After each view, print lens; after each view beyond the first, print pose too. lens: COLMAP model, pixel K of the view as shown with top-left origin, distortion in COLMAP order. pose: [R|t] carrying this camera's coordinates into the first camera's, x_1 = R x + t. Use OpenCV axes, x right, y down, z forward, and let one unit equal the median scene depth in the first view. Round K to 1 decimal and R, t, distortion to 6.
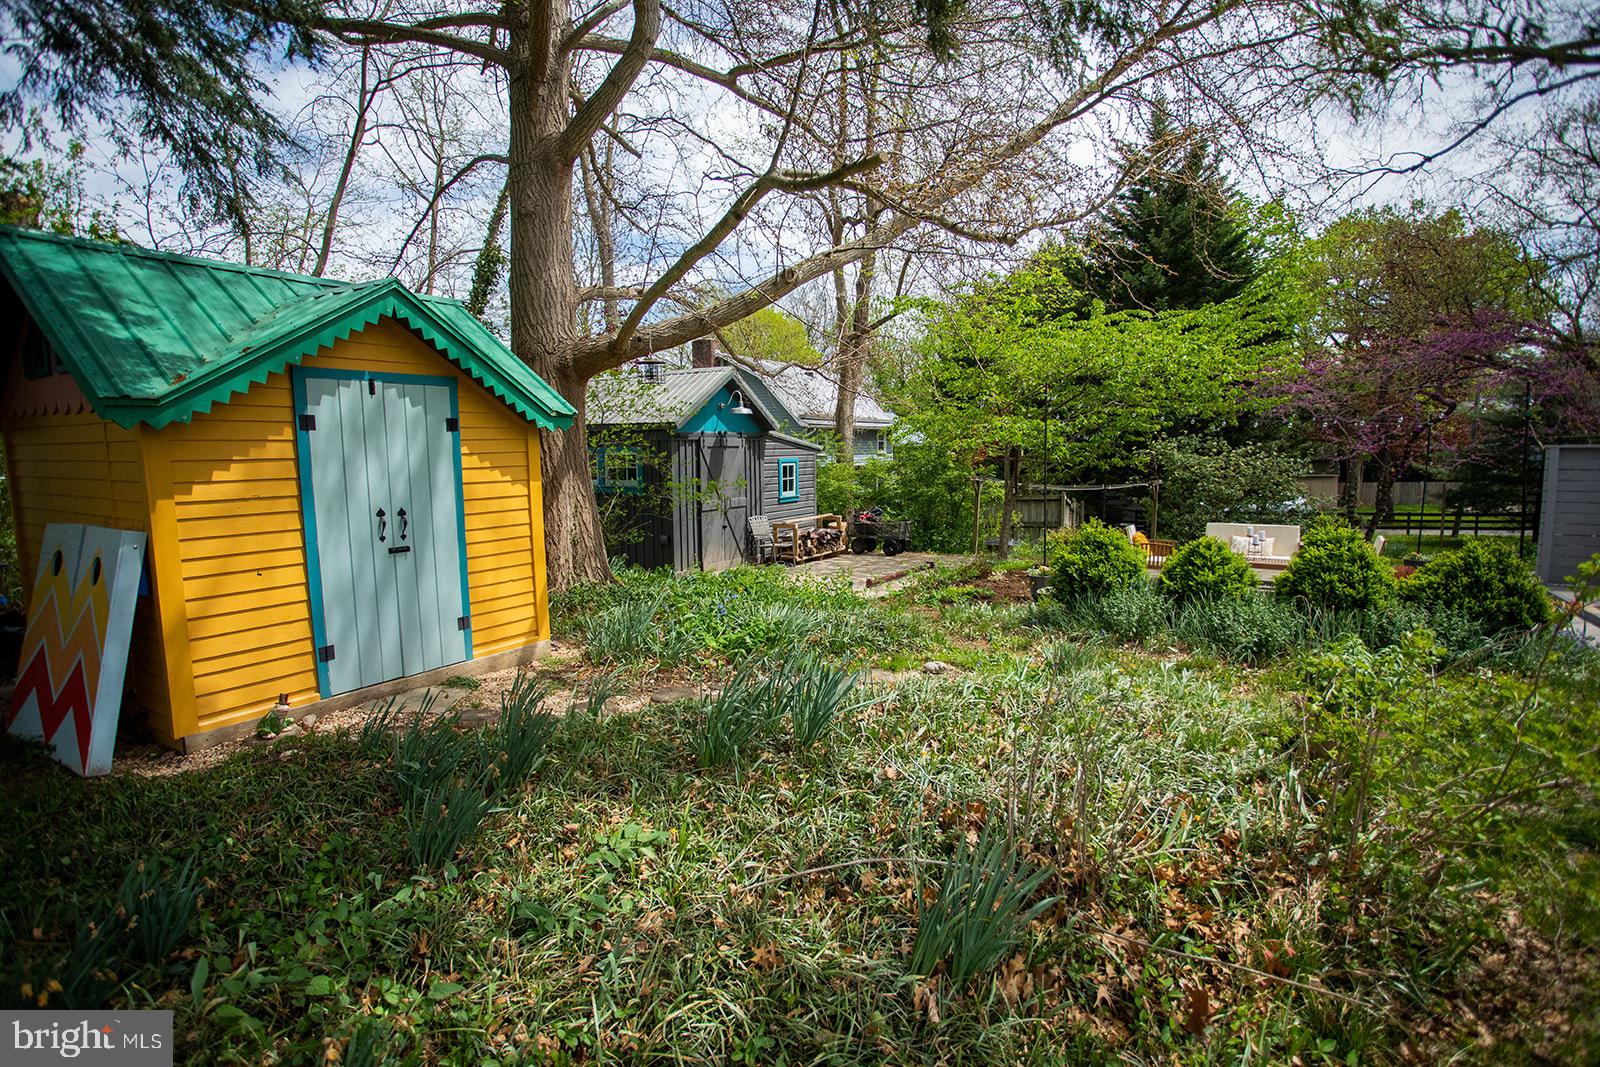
lens RADIAL K [[770.7, 0, 801.1], [0, 770.7, 526.5], [0, 0, 1]] dist [-0.002163, -0.000130]
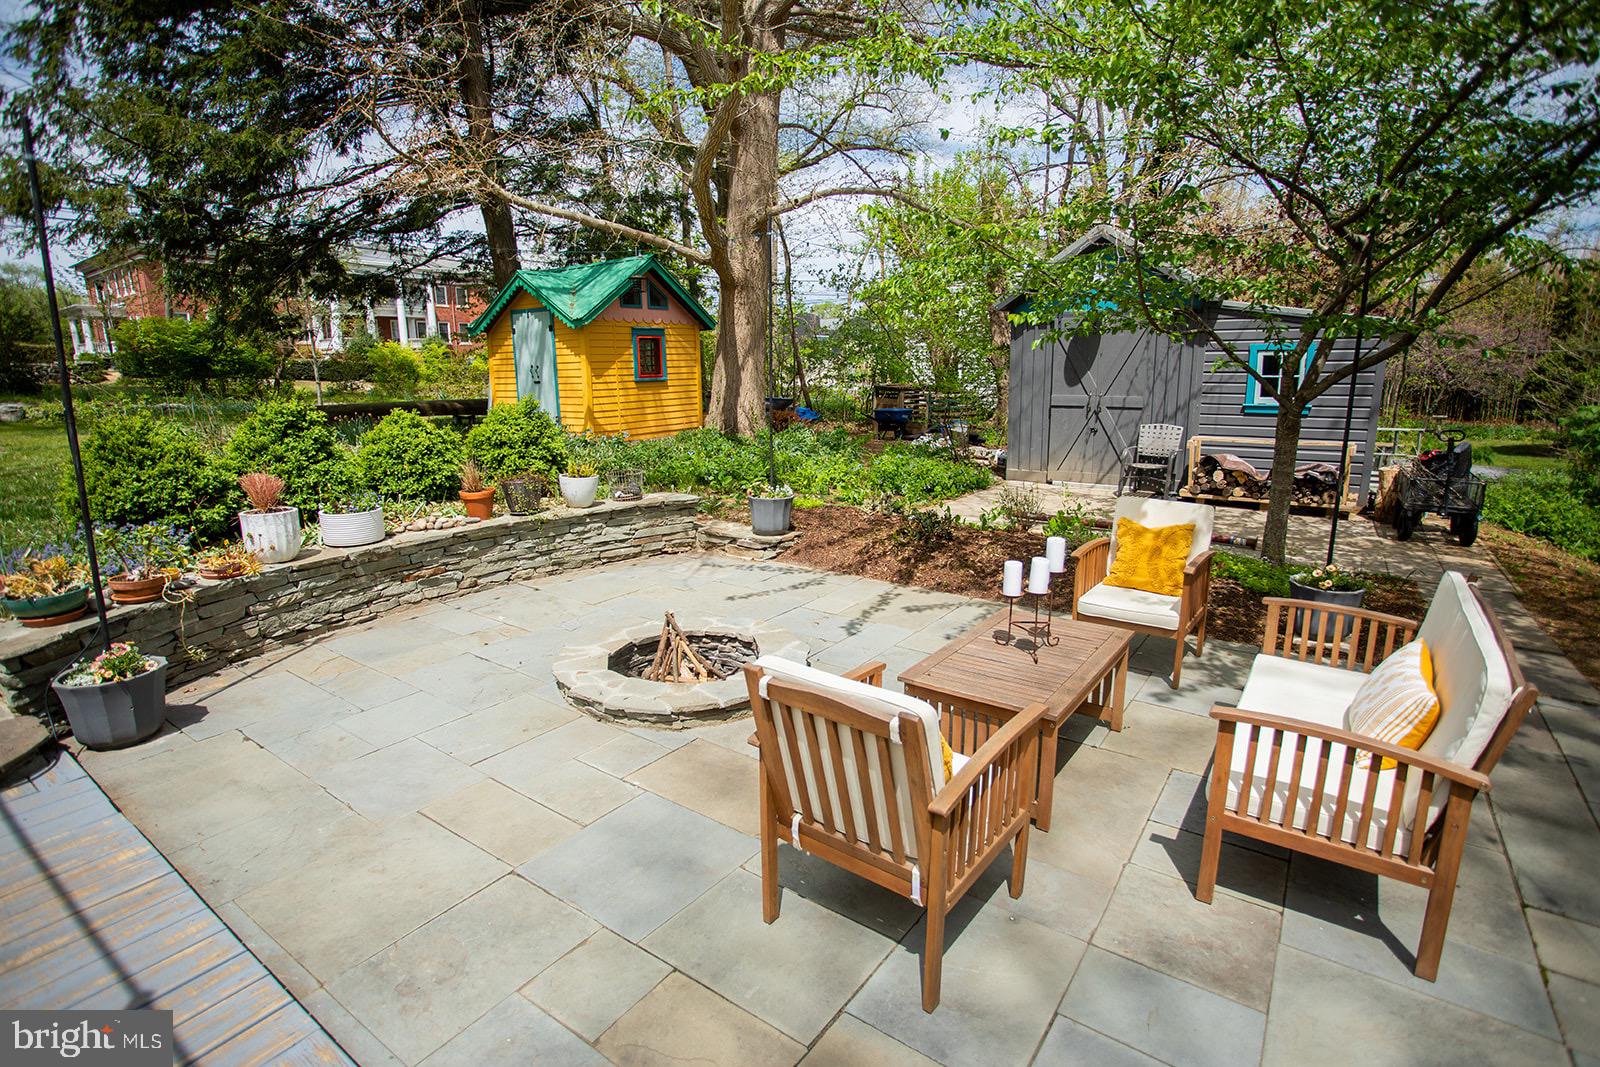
lens RADIAL K [[770.7, 0, 801.1], [0, 770.7, 526.5], [0, 0, 1]] dist [-0.002163, -0.000130]
pose [[-0.040570, 0.221631, -0.974286, 0.664631], [-0.090134, 0.970302, 0.224478, -0.051506], [0.995103, 0.096924, -0.019388, 0.664487]]
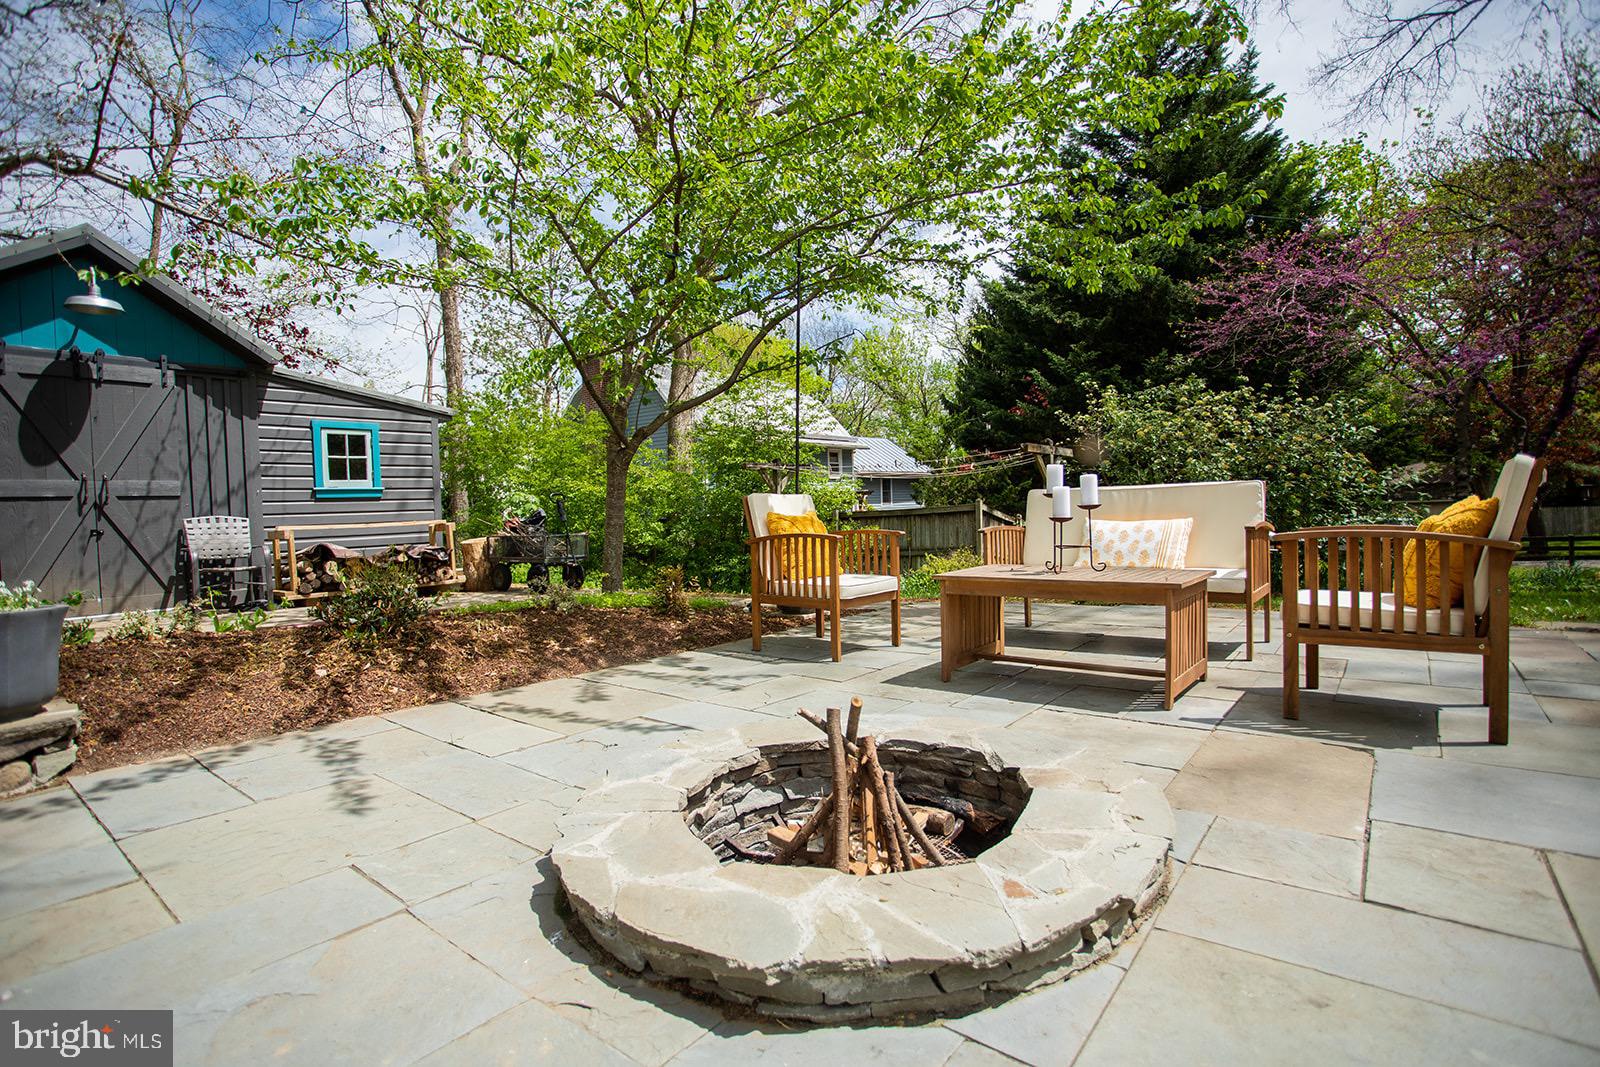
lens RADIAL K [[770.7, 0, 801.1], [0, 770.7, 526.5], [0, 0, 1]] dist [-0.002163, -0.000130]
pose [[0.992637, -0.012582, -0.120470, 0.401637], [0.004376, 0.997667, -0.068135, 0.030316], [0.121046, 0.067106, 0.990376, 0.500340]]
